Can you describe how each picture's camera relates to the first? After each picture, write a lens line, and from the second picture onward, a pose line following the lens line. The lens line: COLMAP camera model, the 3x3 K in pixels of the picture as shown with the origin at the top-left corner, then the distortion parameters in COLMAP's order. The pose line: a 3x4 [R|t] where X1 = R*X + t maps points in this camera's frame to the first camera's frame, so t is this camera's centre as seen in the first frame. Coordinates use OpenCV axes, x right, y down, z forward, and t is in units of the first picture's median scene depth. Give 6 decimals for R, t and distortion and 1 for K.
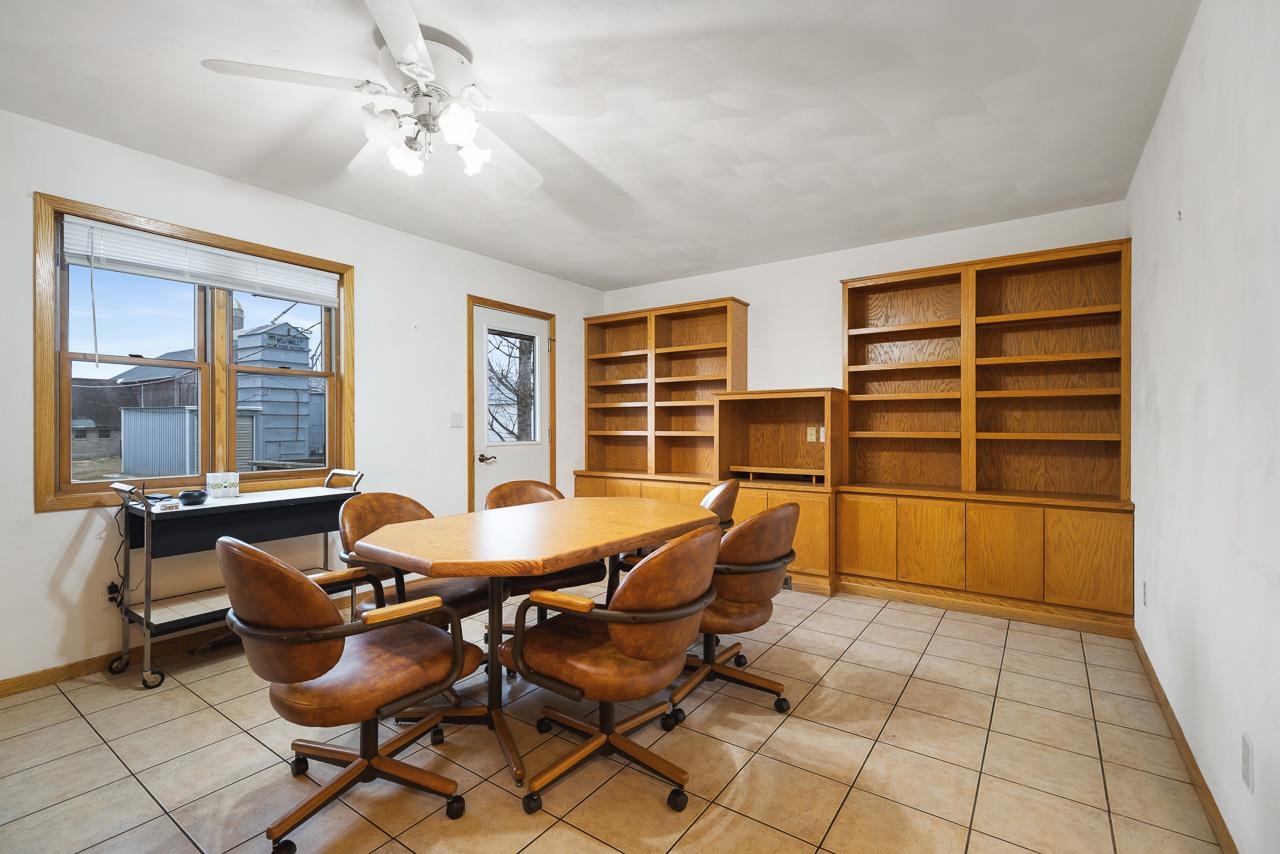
lens RADIAL K [[576.6, 0, 634.3], [0, 576.6, 429.6], [0, 0, 1]] dist [0.008024, -0.001308]
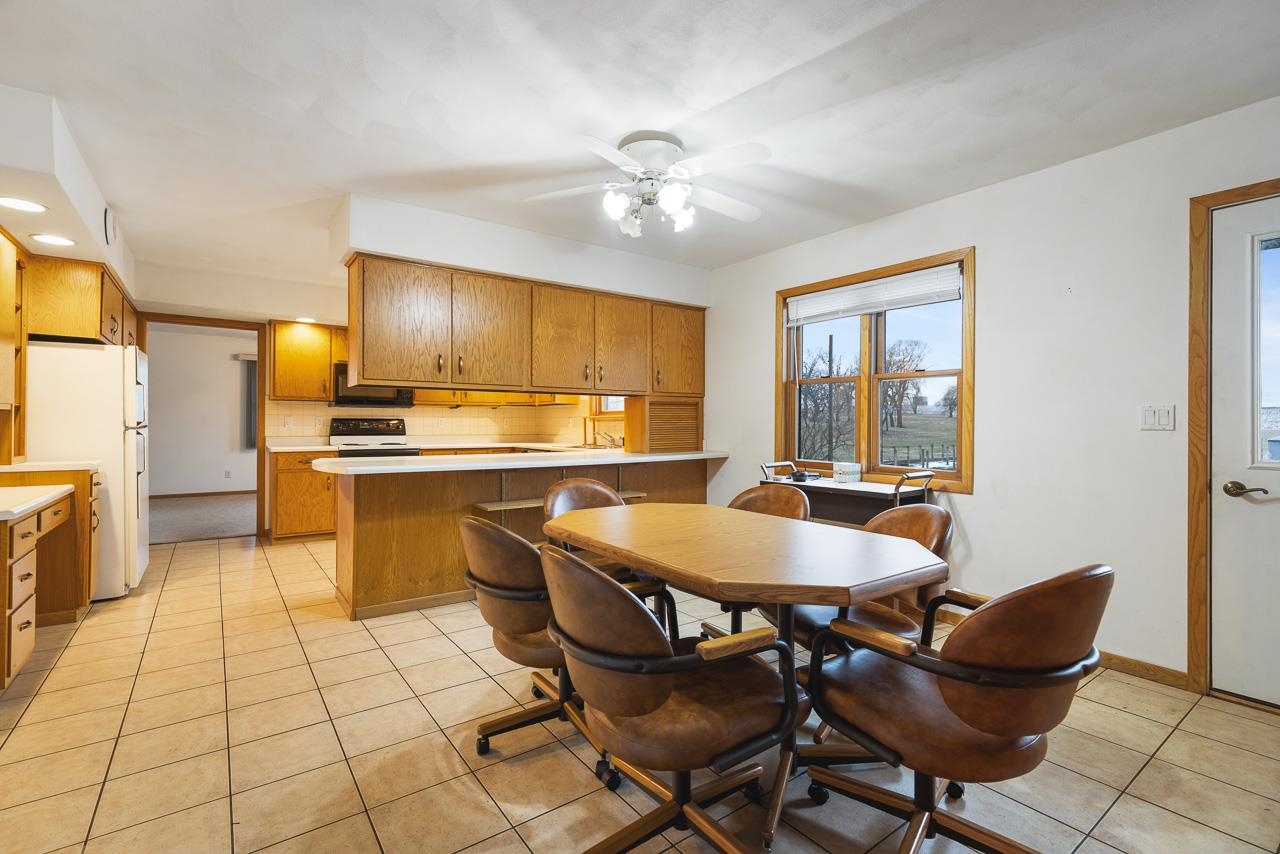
lens RADIAL K [[576.6, 0, 631.1], [0, 576.6, 422.4], [0, 0, 1]] dist [0.008024, -0.001308]
pose [[-0.318733, -0.003428, -0.947838, 0.501817], [-0.012510, 0.999922, 0.000591, -0.006666], [0.947762, 0.012046, -0.318751, 0.760114]]
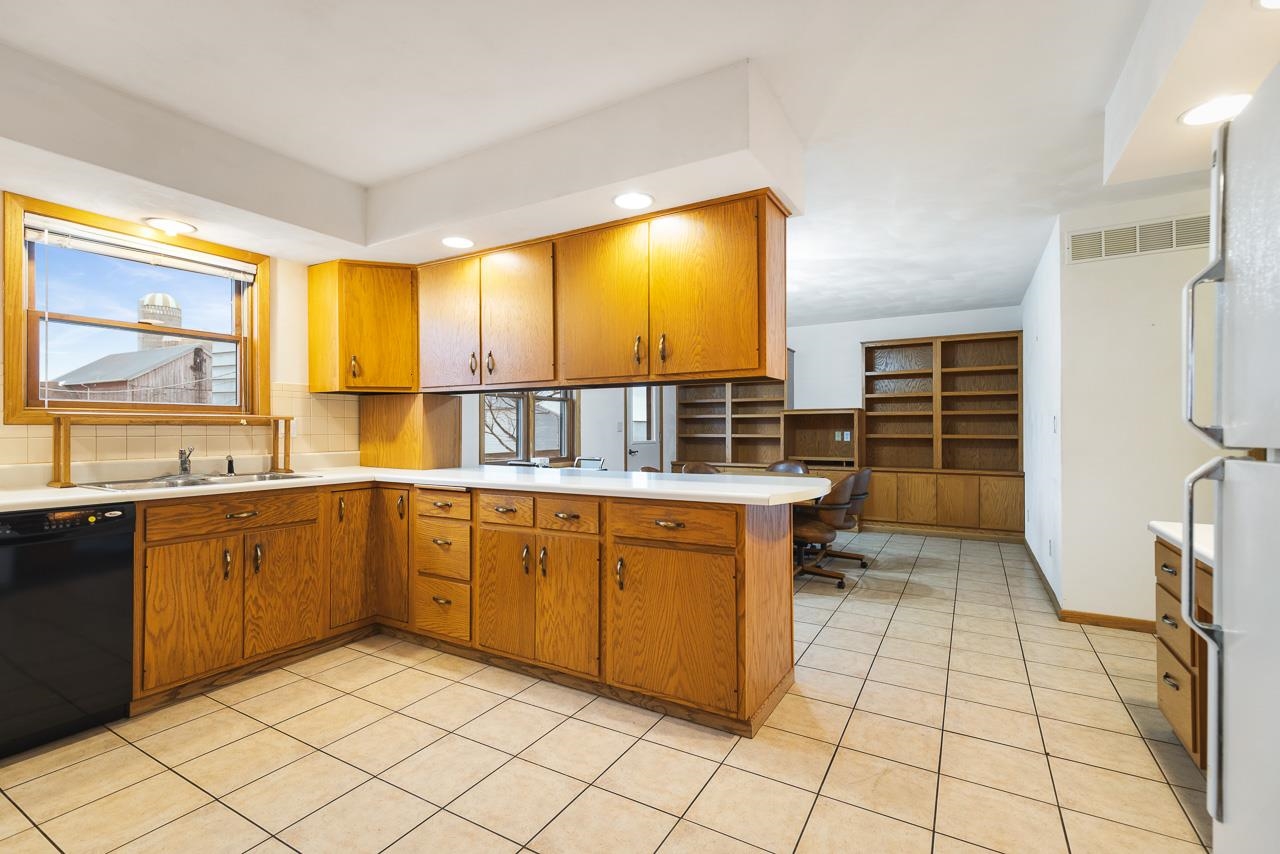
lens RADIAL K [[576.6, 0, 630.7], [0, 576.6, 429.9], [0, 0, 1]] dist [0.008024, -0.001308]
pose [[0.996182, 0.000732, 0.087303, -0.470005], [-0.000145, 0.999977, -0.006739, 0.002404], [-0.087306, 0.006701, 0.996159, -0.620348]]
